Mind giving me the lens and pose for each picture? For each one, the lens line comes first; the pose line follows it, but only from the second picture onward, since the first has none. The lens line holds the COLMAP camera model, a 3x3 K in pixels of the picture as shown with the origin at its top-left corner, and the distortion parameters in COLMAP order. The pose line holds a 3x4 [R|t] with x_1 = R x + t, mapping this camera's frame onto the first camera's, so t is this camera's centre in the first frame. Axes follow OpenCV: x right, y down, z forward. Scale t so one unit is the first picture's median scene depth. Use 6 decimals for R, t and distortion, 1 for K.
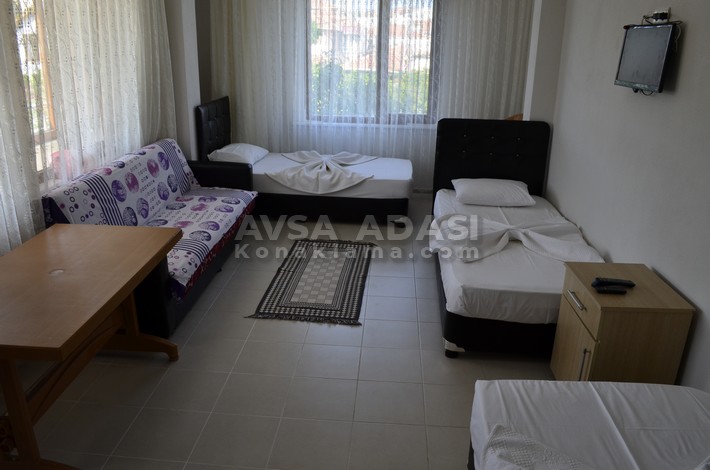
lens RADIAL K [[558.2, 0, 355.0], [0, 558.2, 235.0], [0, 0, 1]] dist [-0.074828, -0.000826]
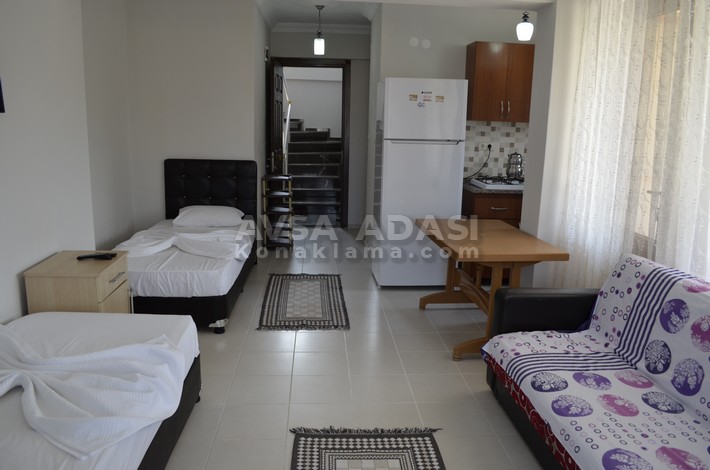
lens RADIAL K [[558.2, 0, 355.0], [0, 558.2, 235.0], [0, 0, 1]] dist [-0.074828, -0.000826]
pose [[-0.988923, -0.008718, -0.148176, 0.031254], [-0.084730, 0.852801, 0.515316, -0.381798], [0.121872, 0.522163, -0.844093, 1.203132]]
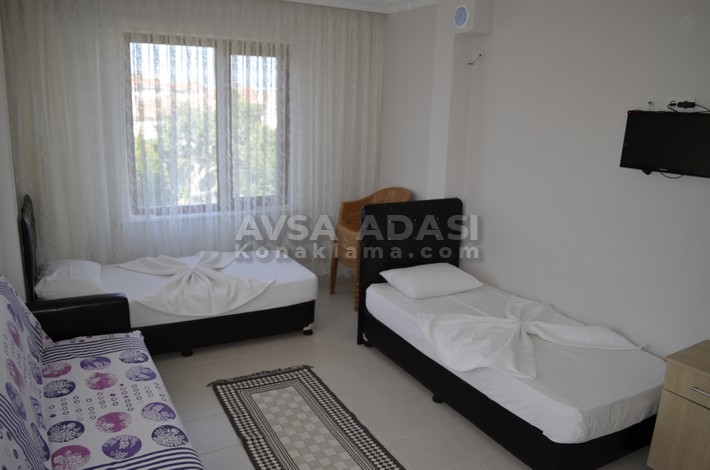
lens RADIAL K [[558.2, 0, 355.0], [0, 558.2, 235.0], [0, 0, 1]] dist [-0.074828, -0.000826]
pose [[0.831411, -0.123880, 0.541673, -0.348840], [0.173341, 0.984007, -0.041019, -0.135342], [-0.527929, 0.127998, 0.839588, 0.294691]]
